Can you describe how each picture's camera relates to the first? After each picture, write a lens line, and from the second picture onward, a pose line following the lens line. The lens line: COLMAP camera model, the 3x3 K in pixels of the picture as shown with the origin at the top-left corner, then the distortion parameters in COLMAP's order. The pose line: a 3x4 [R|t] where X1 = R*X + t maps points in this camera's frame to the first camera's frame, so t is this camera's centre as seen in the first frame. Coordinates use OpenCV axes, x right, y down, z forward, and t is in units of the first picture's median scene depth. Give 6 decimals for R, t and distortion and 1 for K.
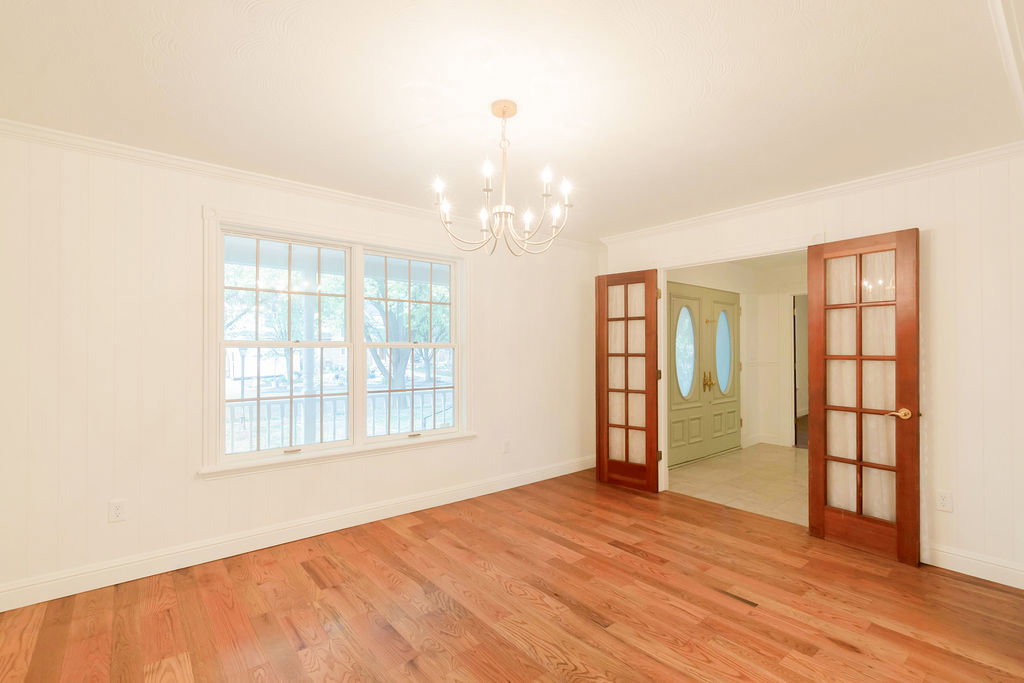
lens RADIAL K [[465.5, 0, 515.2], [0, 465.5, 344.7], [0, 0, 1]] dist [0.001809, -0.000313]
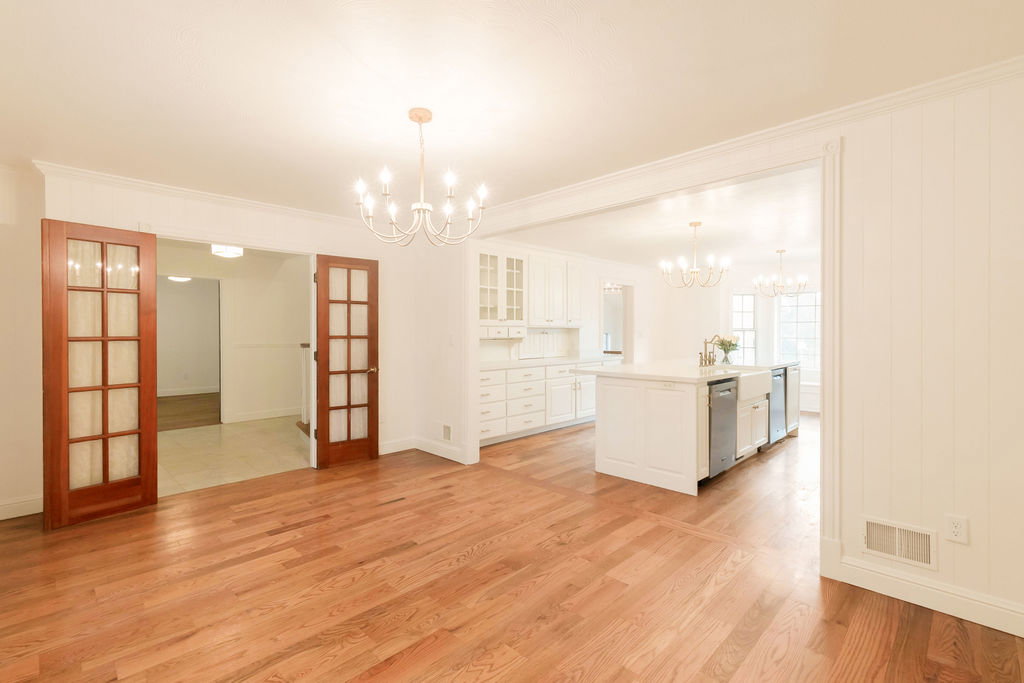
lens RADIAL K [[465.5, 0, 507.9], [0, 465.5, 338.2], [0, 0, 1]] dist [0.001809, -0.000313]
pose [[-0.090655, -0.011257, 0.995819, -0.883169], [-0.009485, 0.999901, 0.010439, 0.011675], [-0.995837, -0.008499, -0.090752, 0.685378]]
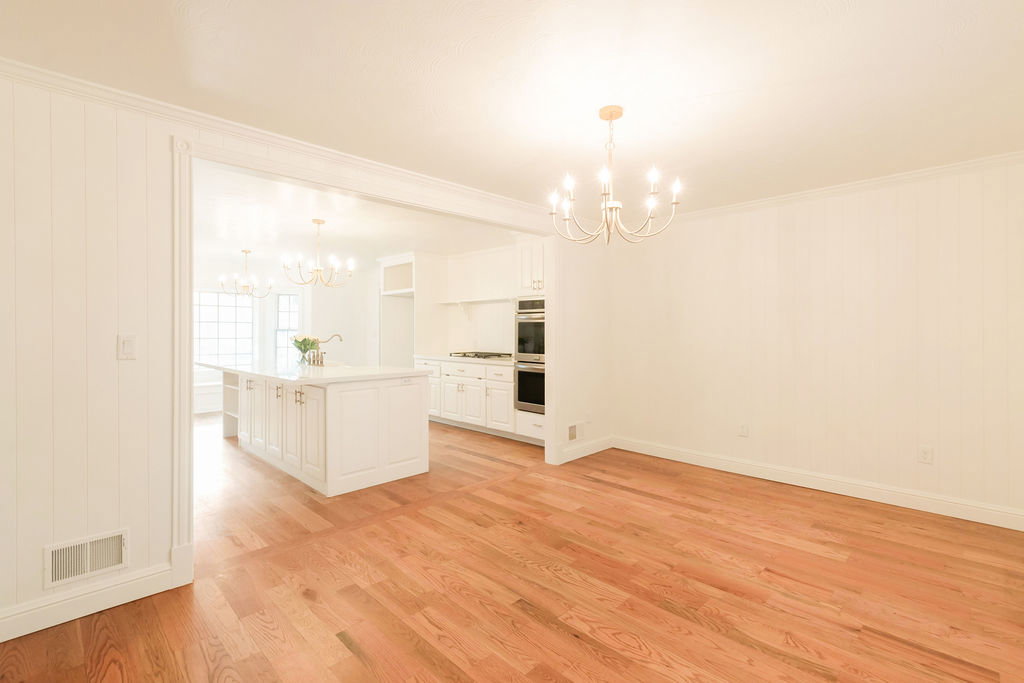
lens RADIAL K [[465.5, 0, 510.9], [0, 465.5, 333.0], [0, 0, 1]] dist [0.001809, -0.000313]
pose [[-0.996205, 0.003200, -0.086979, 0.239216], [0.003752, 0.999974, -0.006179, 0.019137], [0.086957, -0.006482, -0.996191, 1.597508]]
